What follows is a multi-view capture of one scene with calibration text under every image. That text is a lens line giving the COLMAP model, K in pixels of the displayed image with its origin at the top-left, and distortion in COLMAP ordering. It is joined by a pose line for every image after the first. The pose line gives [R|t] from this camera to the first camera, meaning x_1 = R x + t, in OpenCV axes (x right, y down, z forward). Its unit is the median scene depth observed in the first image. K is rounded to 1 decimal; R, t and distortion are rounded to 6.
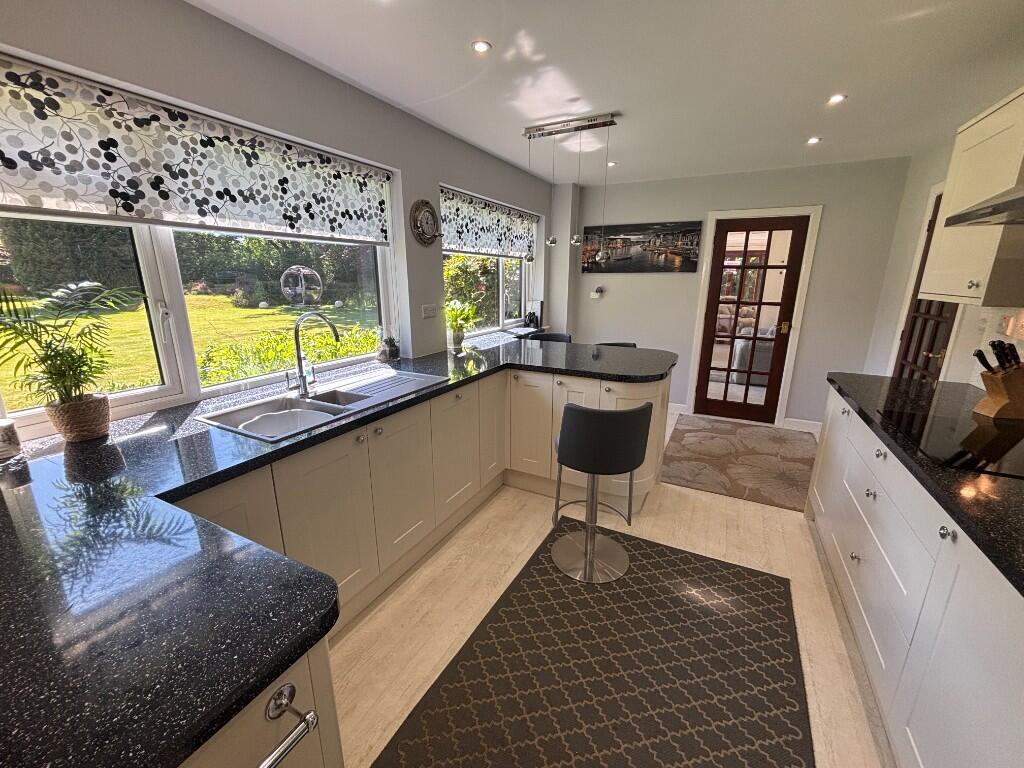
lens RADIAL K [[414.9, 0, 518.7], [0, 414.9, 386.7], [0, 0, 1]] dist [-0.007468, -0.000408]
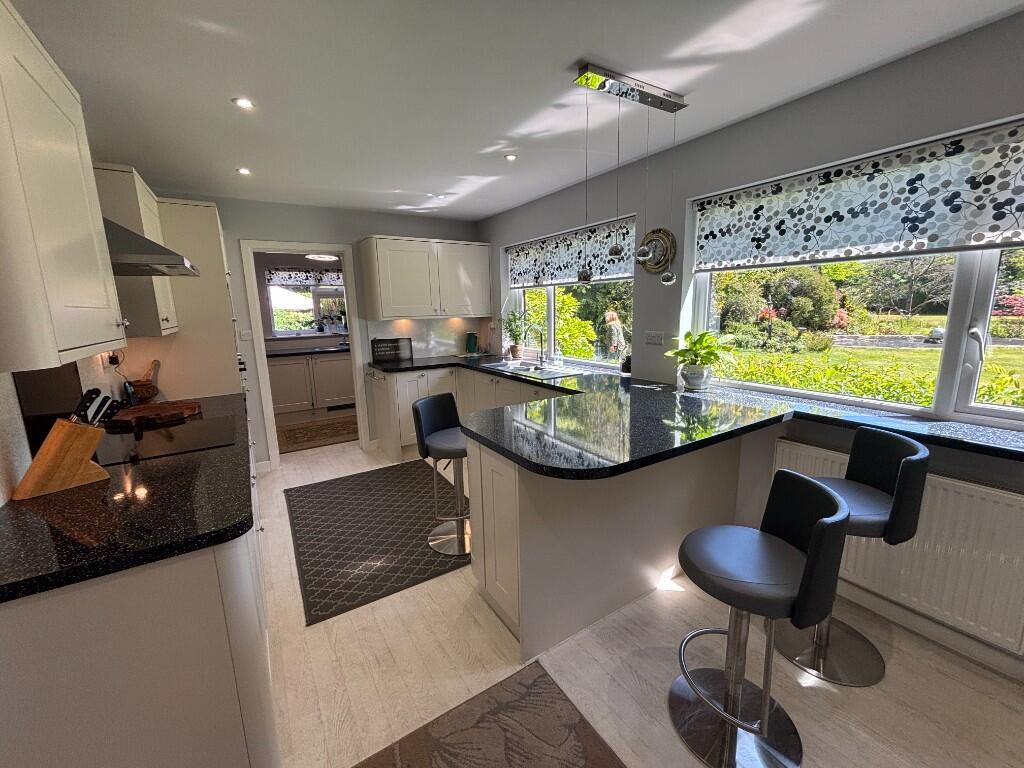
lens RADIAL K [[414.9, 0, 517.6], [0, 414.9, 382.8], [0, 0, 1]] dist [-0.007468, -0.000408]
pose [[-0.499525, 0.175740, -0.848287, 1.056633], [-0.189868, 0.933190, 0.305135, -0.421498], [0.845237, 0.313485, -0.432784, 1.549708]]
